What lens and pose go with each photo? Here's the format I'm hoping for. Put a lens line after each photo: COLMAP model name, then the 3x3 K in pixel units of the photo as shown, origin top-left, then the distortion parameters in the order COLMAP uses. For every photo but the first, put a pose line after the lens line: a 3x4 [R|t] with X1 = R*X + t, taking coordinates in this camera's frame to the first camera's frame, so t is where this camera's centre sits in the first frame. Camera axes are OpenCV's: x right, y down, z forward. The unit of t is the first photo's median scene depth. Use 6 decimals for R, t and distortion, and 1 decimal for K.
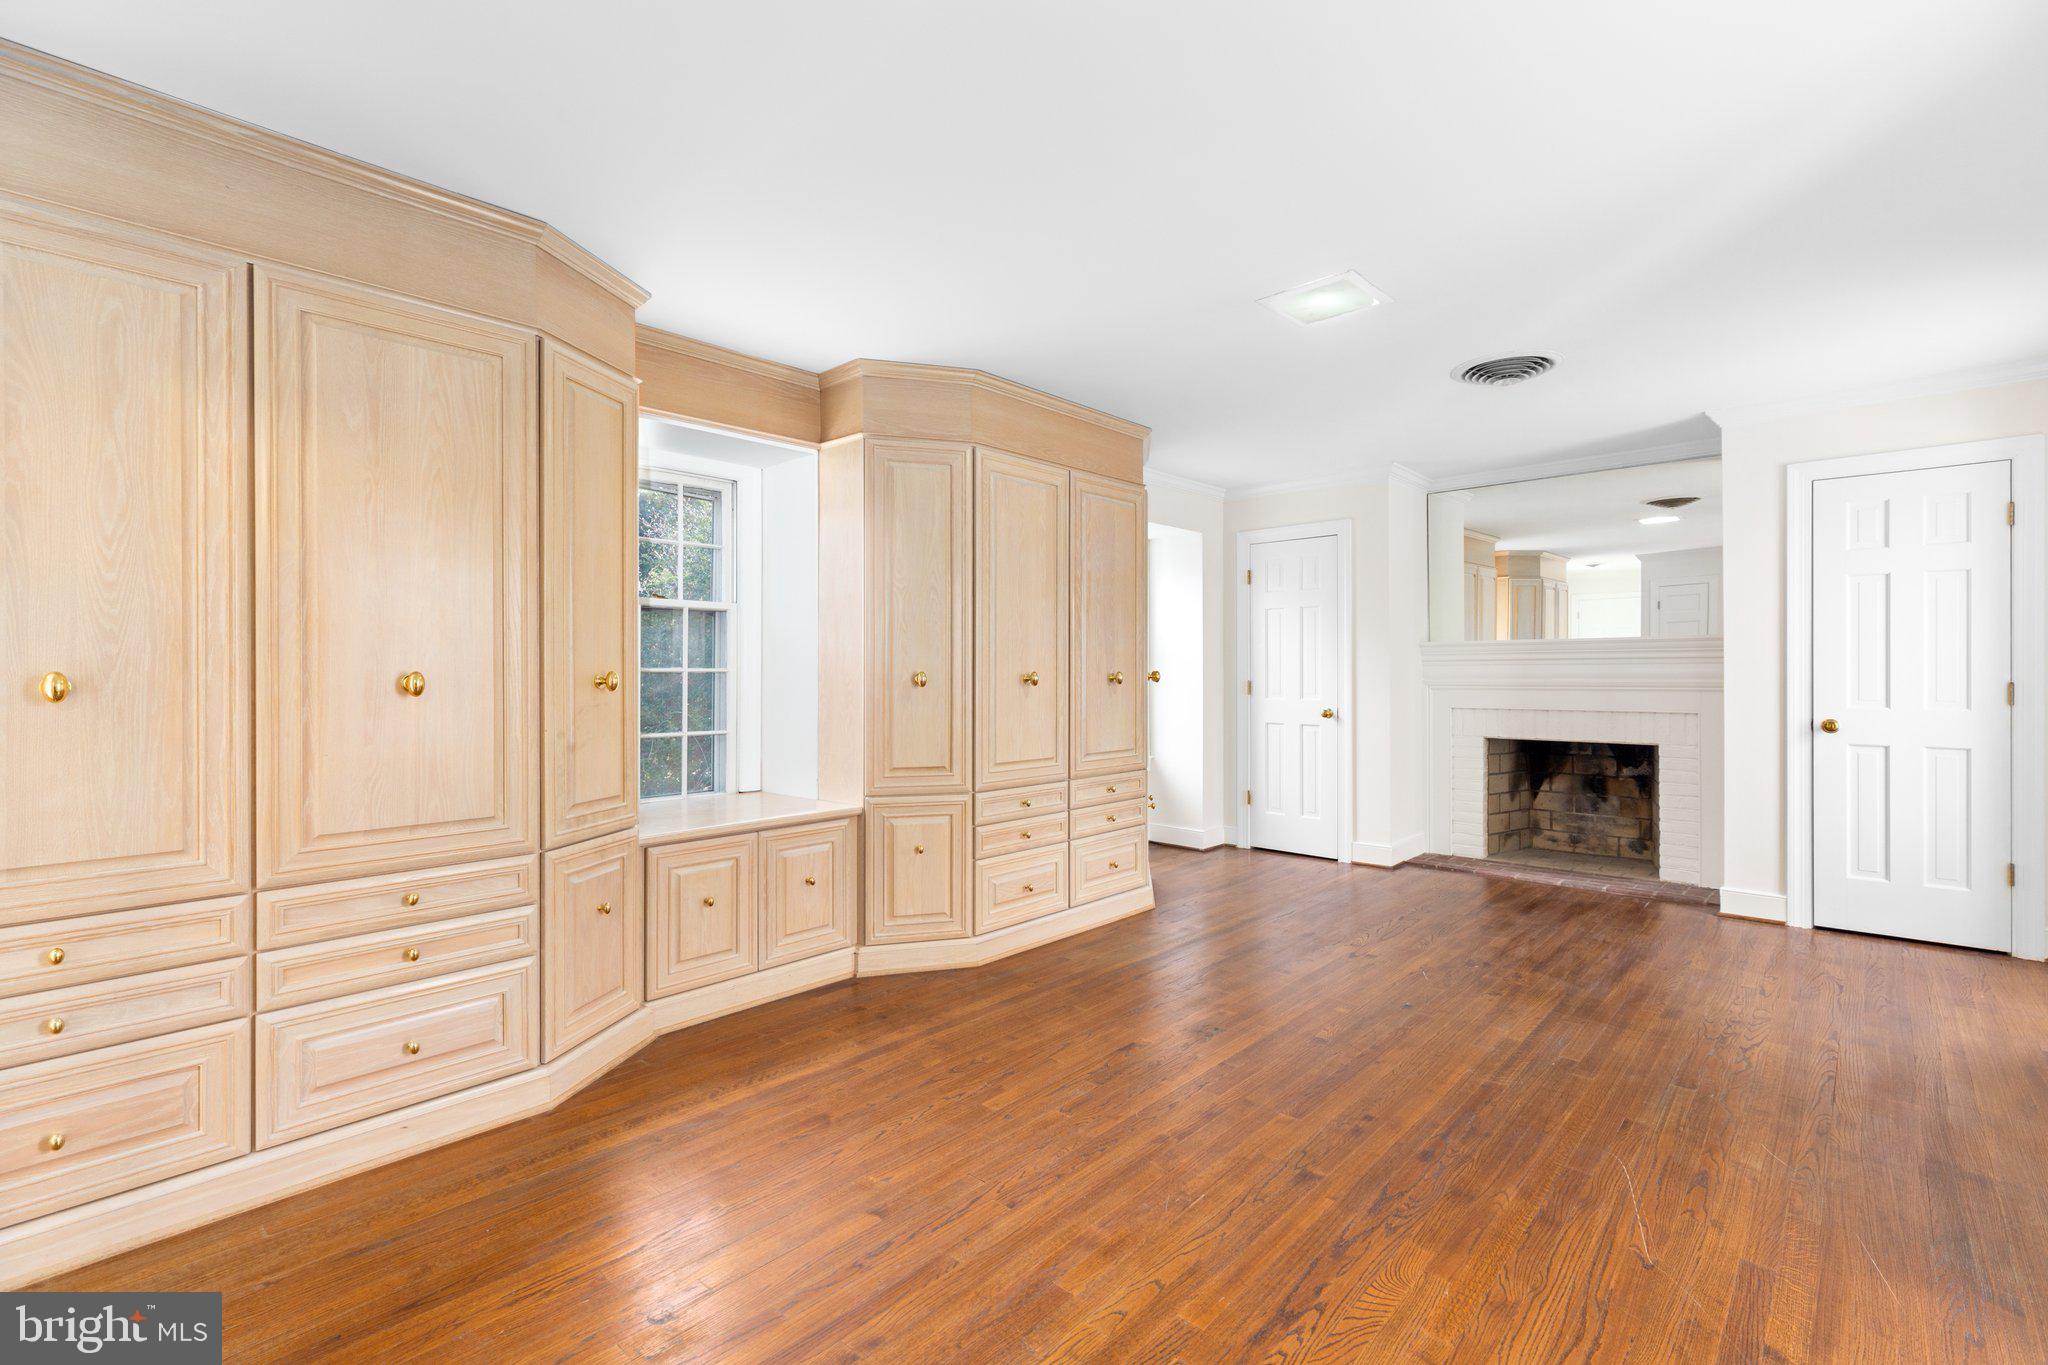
lens RADIAL K [[920.2, 0, 1020.9], [0, 920.2, 671.0], [0, 0, 1]] dist [0.001807, -0.001987]
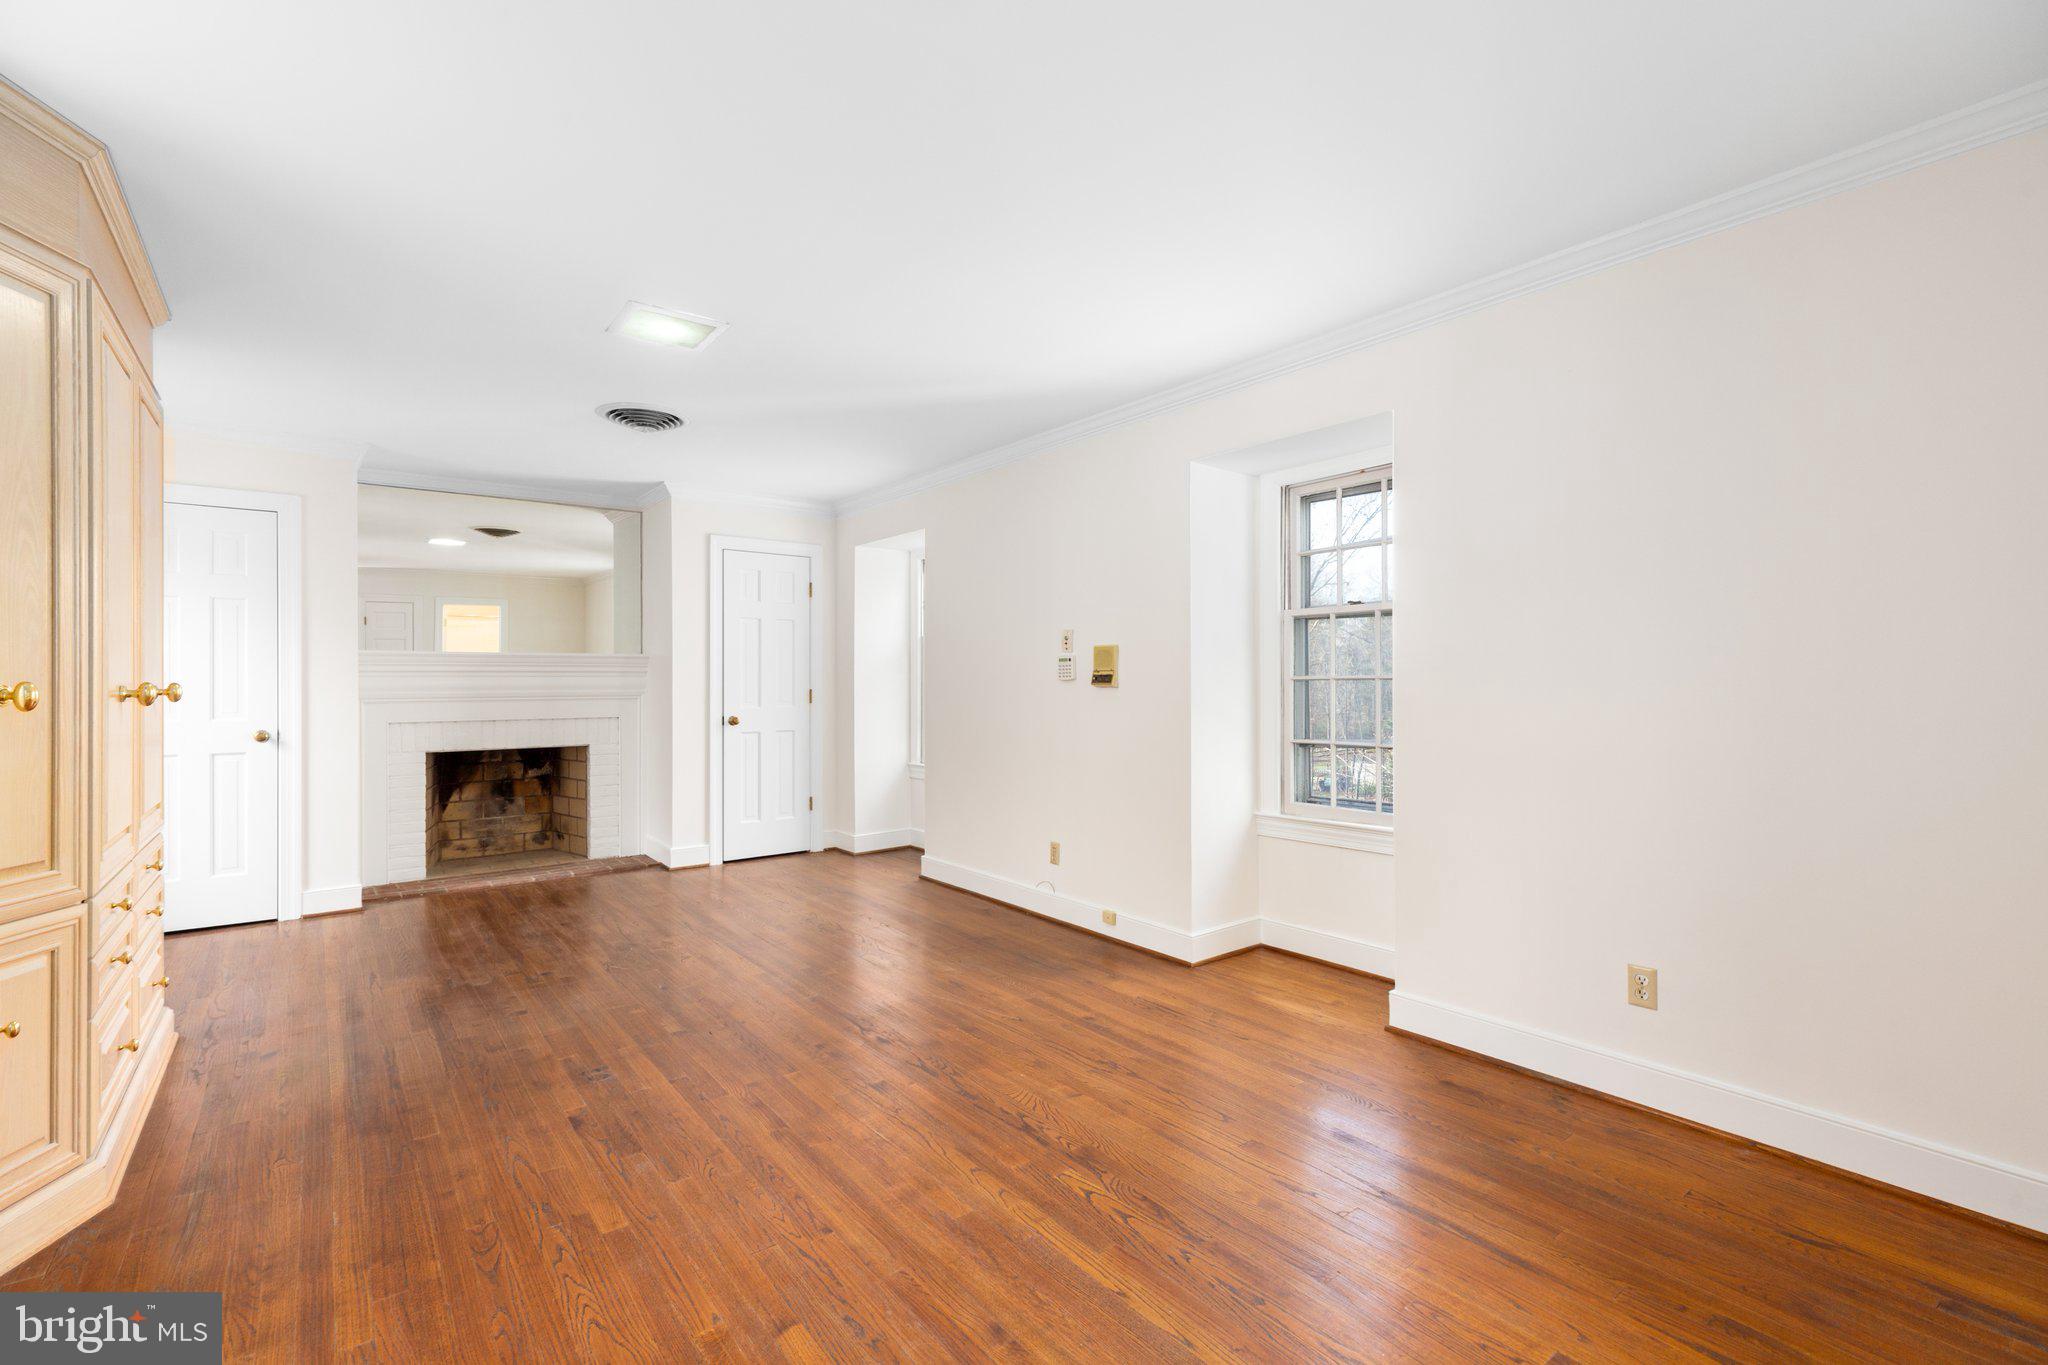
lens RADIAL K [[920.2, 0, 1020.6], [0, 920.2, 681.1], [0, 0, 1]] dist [0.001807, -0.001987]
pose [[0.151081, 0.002091, 0.988519, -0.354902], [0.001286, 0.999996, -0.002312, 0.001313], [-0.988521, 0.001621, 0.151078, 0.246384]]
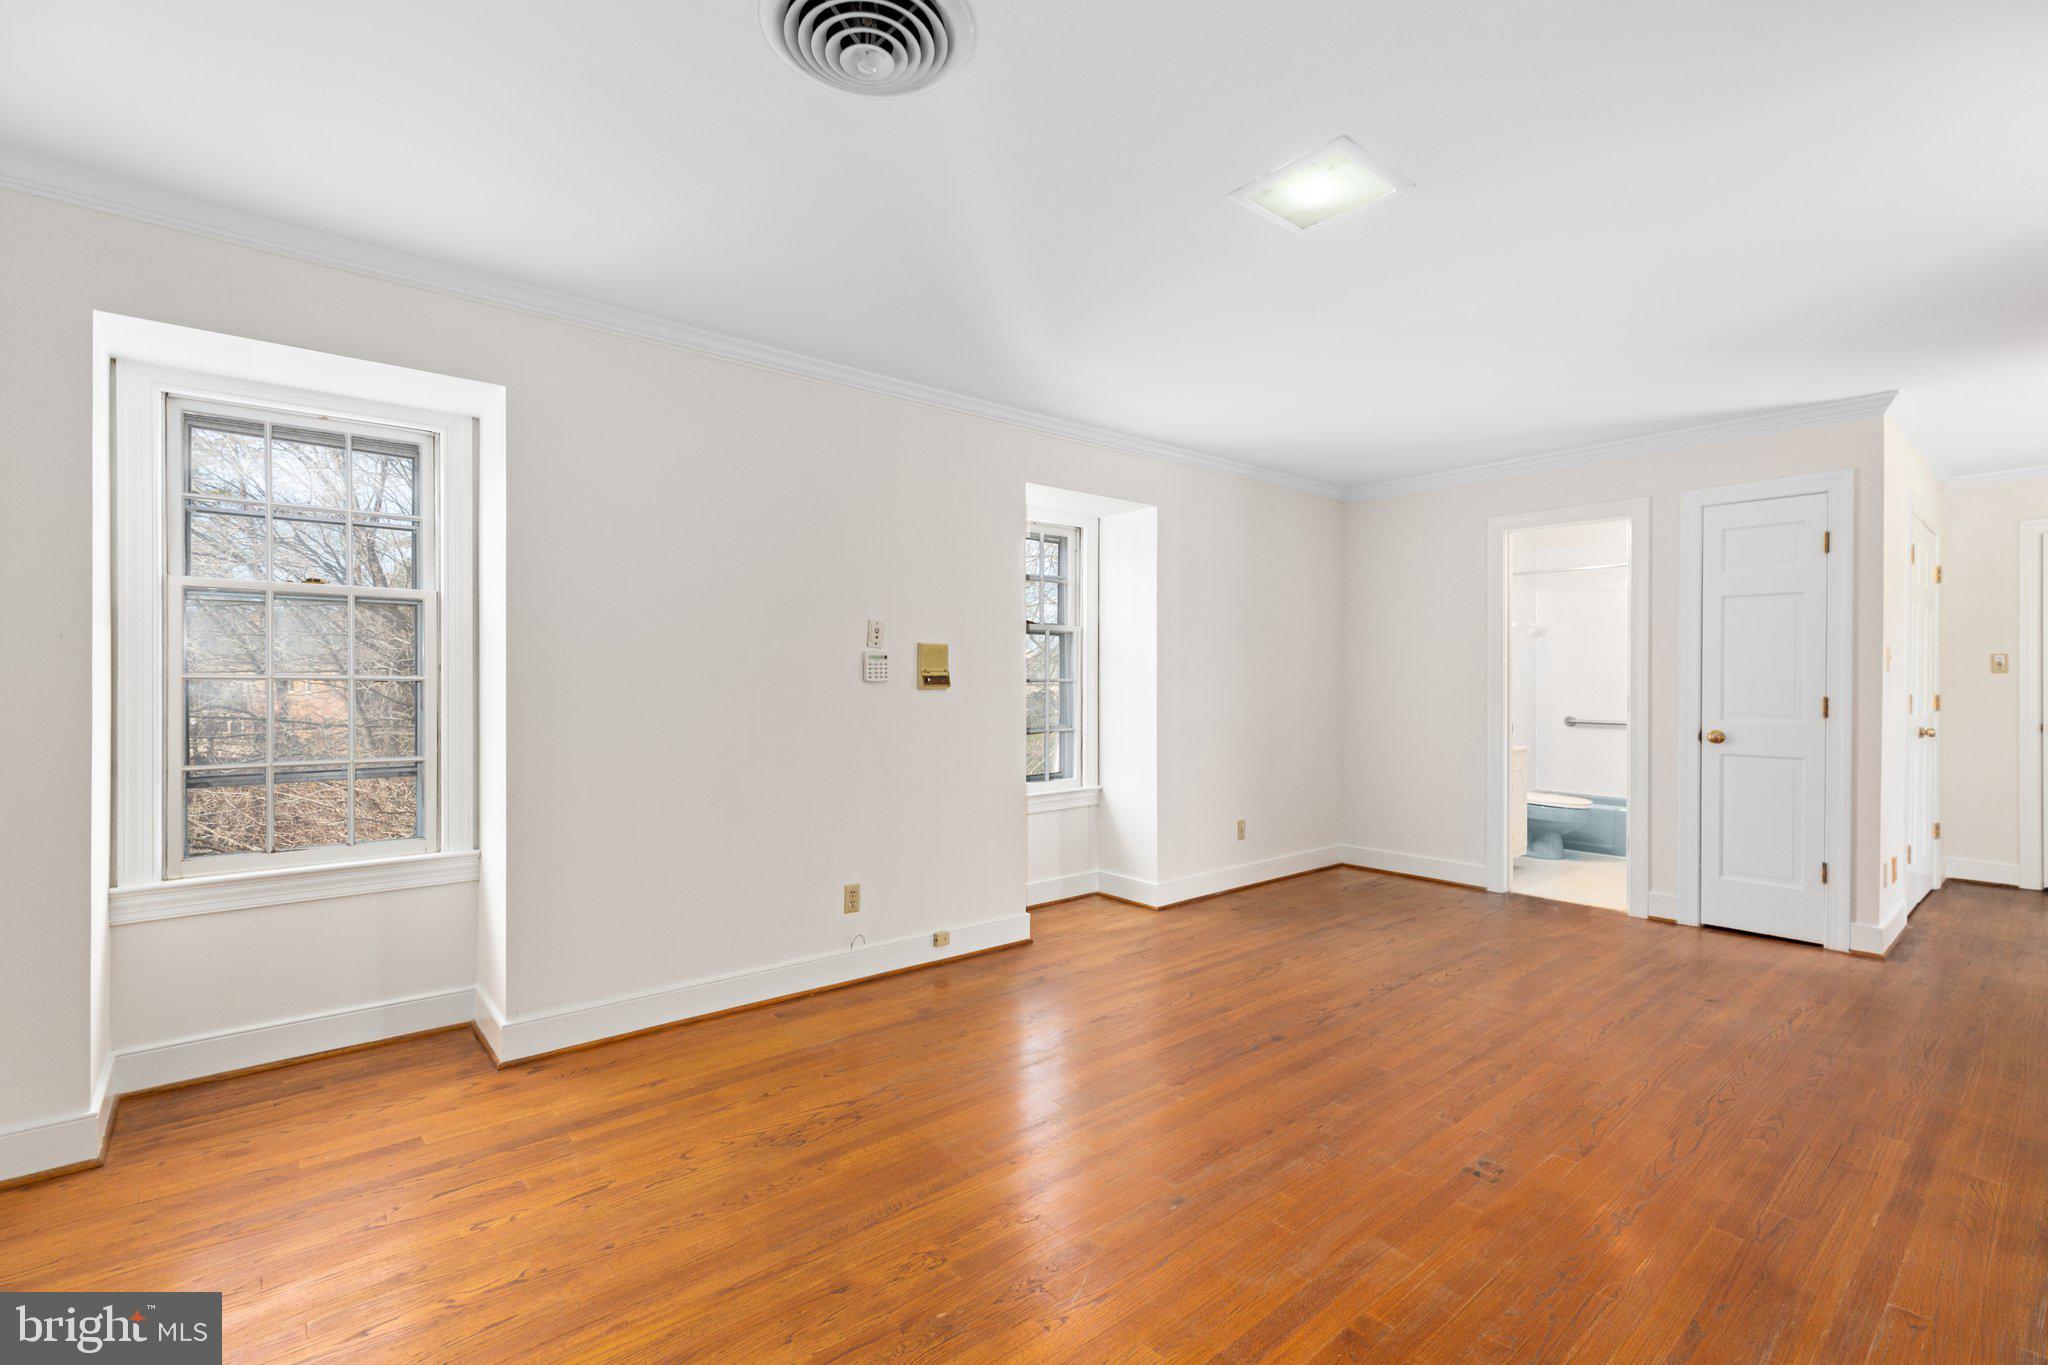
lens RADIAL K [[920.2, 0, 1019.3], [0, 920.2, 683.4], [0, 0, 1]] dist [0.001807, -0.001987]
pose [[-0.994667, 0.005431, 0.102994, 0.283588], [0.005565, 0.999984, 0.001011, -0.000389], [-0.102987, 0.001579, -0.994681, 0.990268]]
